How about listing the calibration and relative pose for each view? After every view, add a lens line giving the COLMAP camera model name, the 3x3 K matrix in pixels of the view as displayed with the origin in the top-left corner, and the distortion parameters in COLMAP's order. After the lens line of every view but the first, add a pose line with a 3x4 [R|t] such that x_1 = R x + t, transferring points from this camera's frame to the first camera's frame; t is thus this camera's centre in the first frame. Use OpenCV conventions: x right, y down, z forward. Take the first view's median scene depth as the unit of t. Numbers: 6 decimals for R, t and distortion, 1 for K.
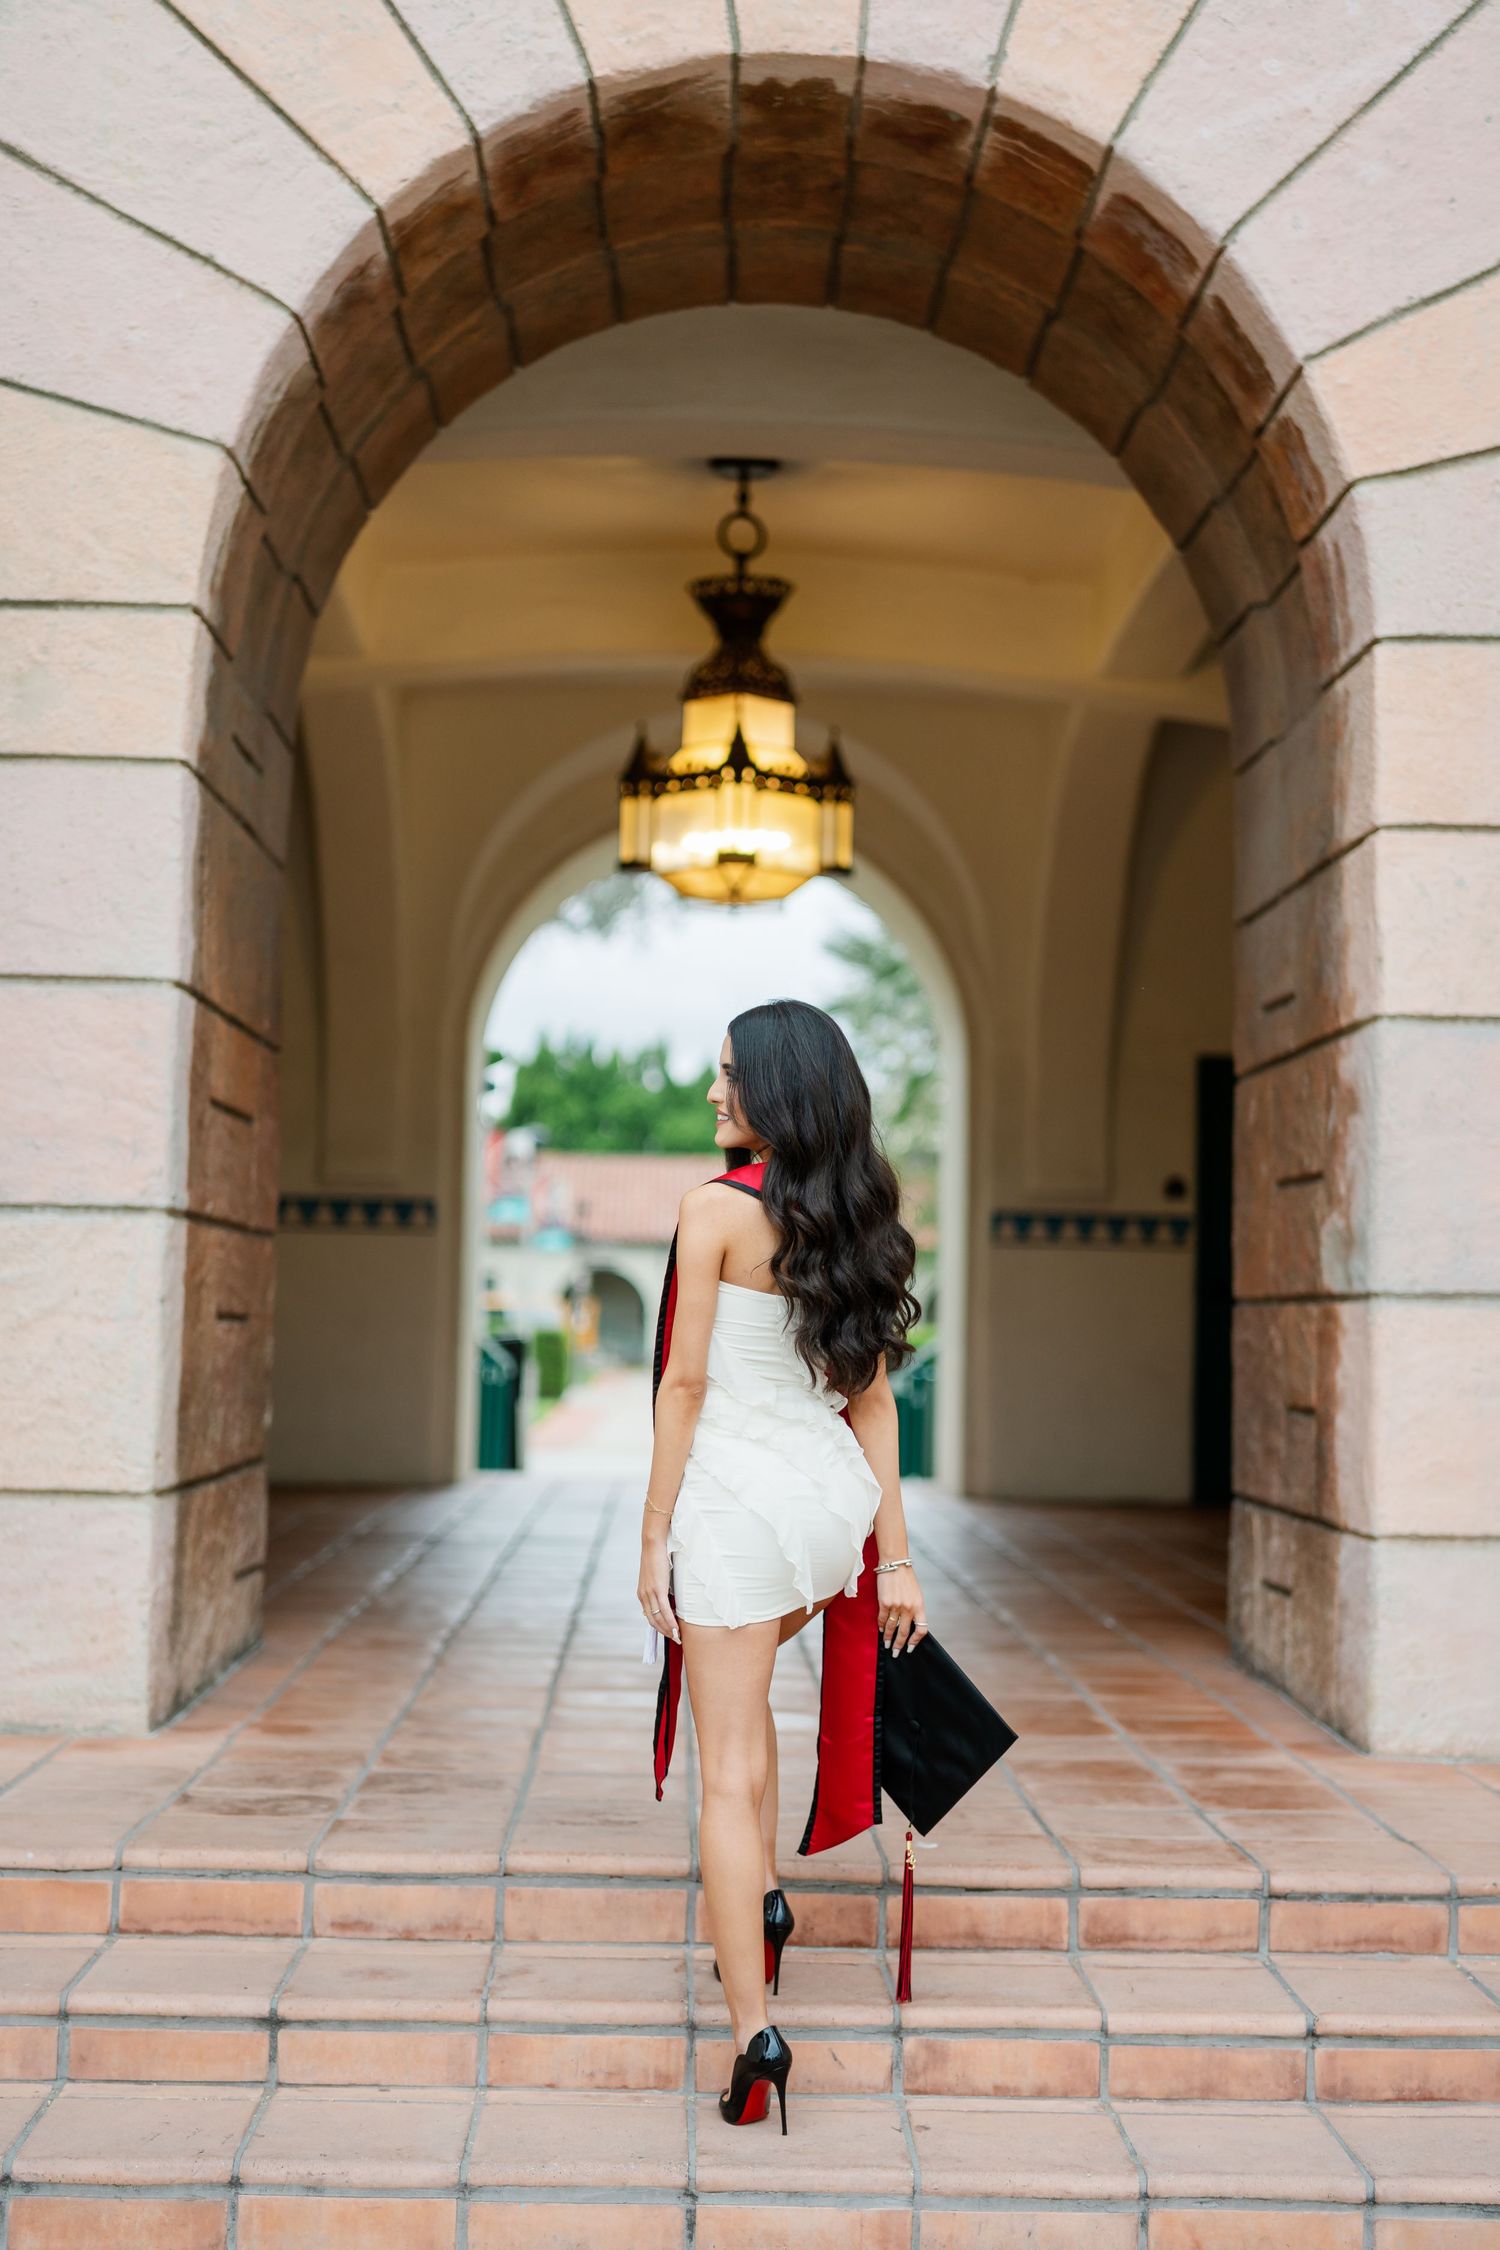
lens RADIAL K [[3265.6, 0, 718.7], [0, 3265.6, 1124.8], [0, 0, 1]] dist [-0.008794, 0.000000]
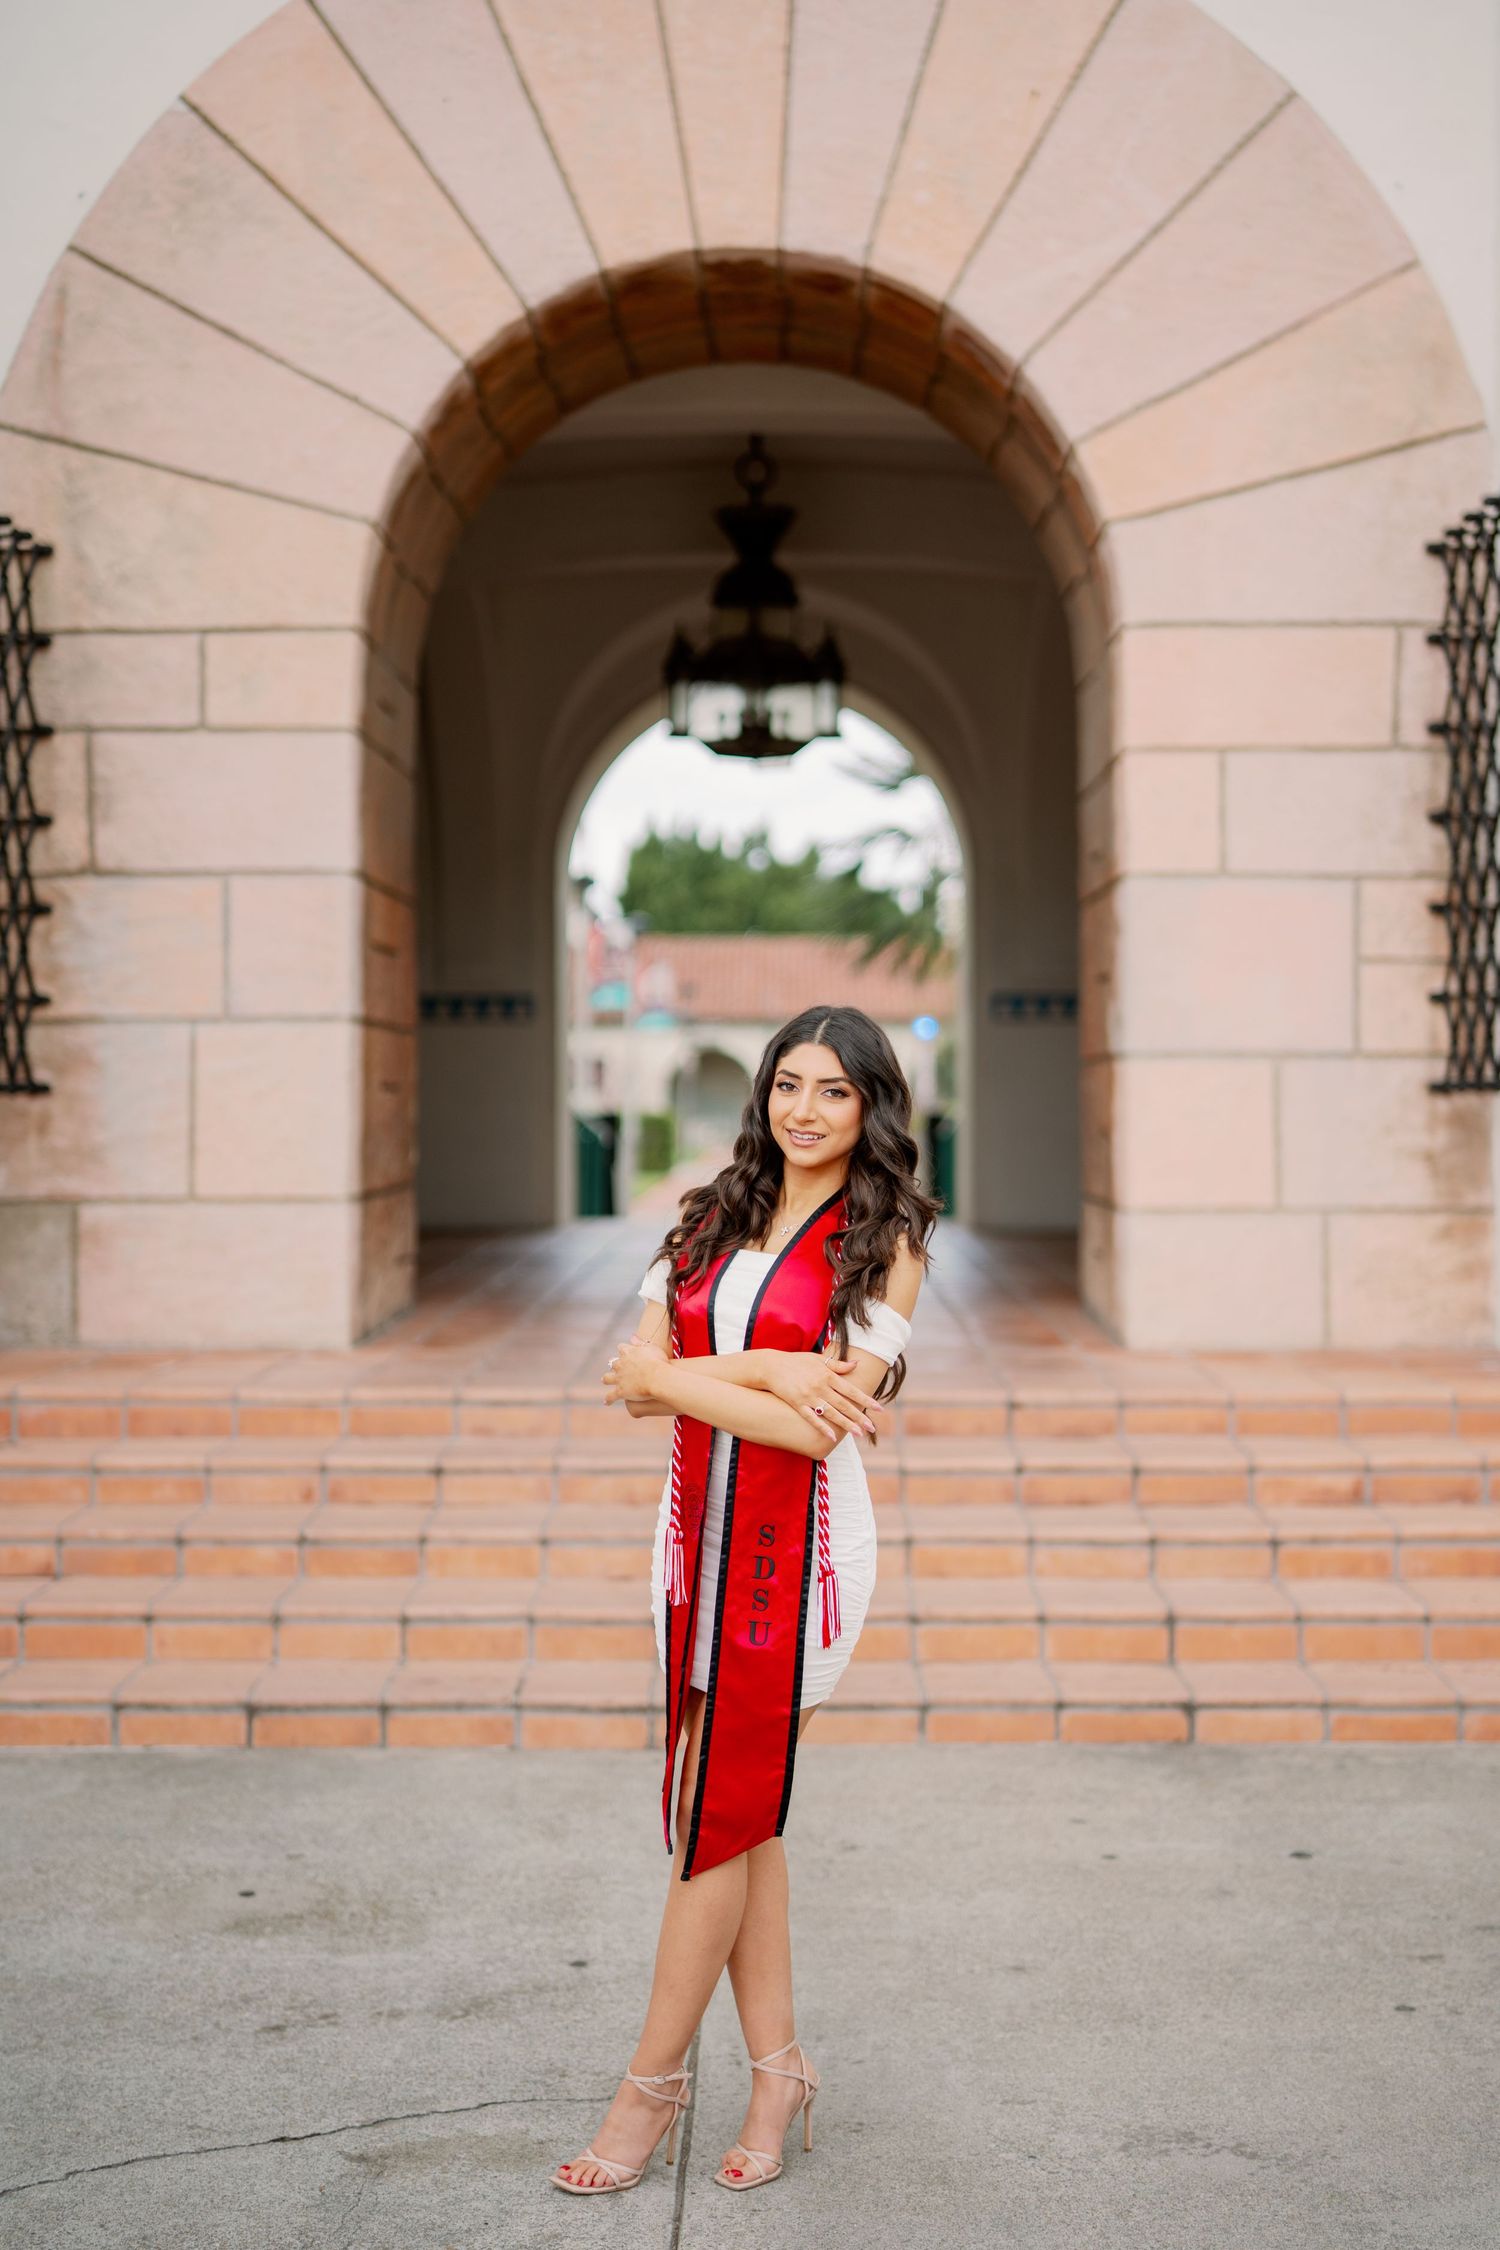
lens RADIAL K [[3265.6, 0, 760.4], [0, 3265.6, 1126.6], [0, 0, 1]] dist [-0.008794, 0.000000]
pose [[0.999459, -0.023004, -0.023508, 0.061456], [0.024568, 0.997345, 0.068552, -0.023960], [0.021869, -0.069093, 0.997371, -0.545985]]
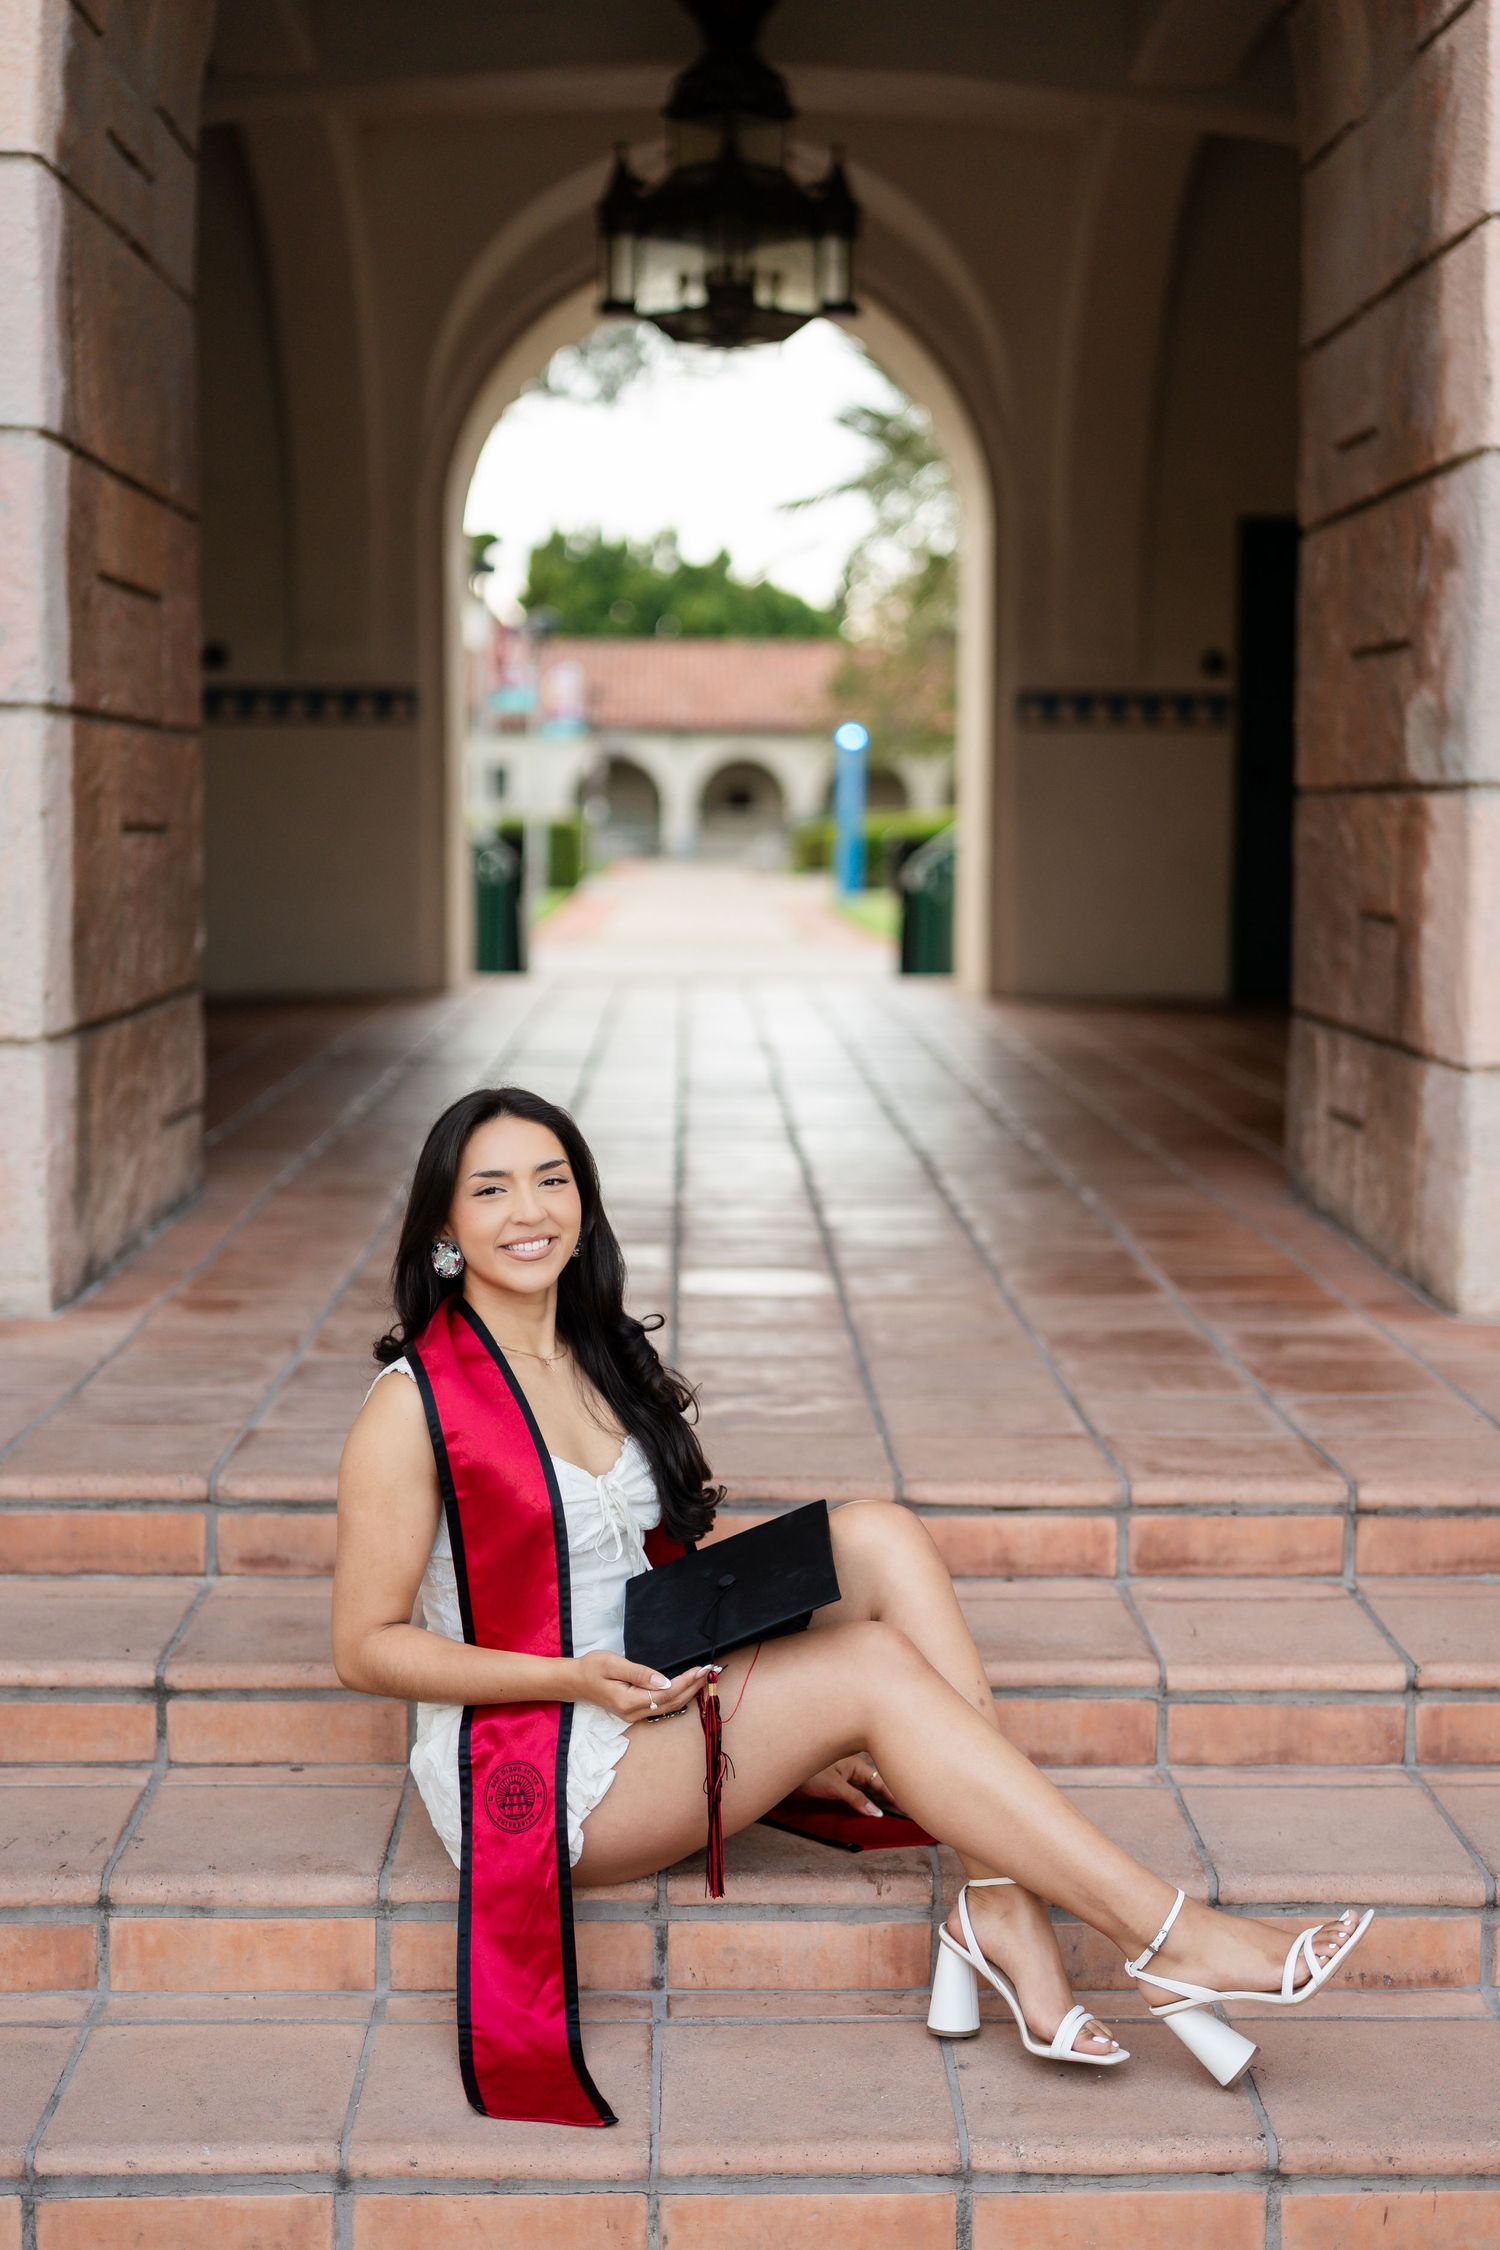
lens RADIAL K [[3265.6, 0, 734.8], [0, 3265.6, 1129.2], [0, 0, 1]] dist [-0.008794, 0.000000]
pose [[0.999878, -0.015346, -0.003002, 0.009991], [0.015627, 0.987347, 0.157804, 0.003576], [0.000542, -0.157831, 0.987466, 0.143176]]
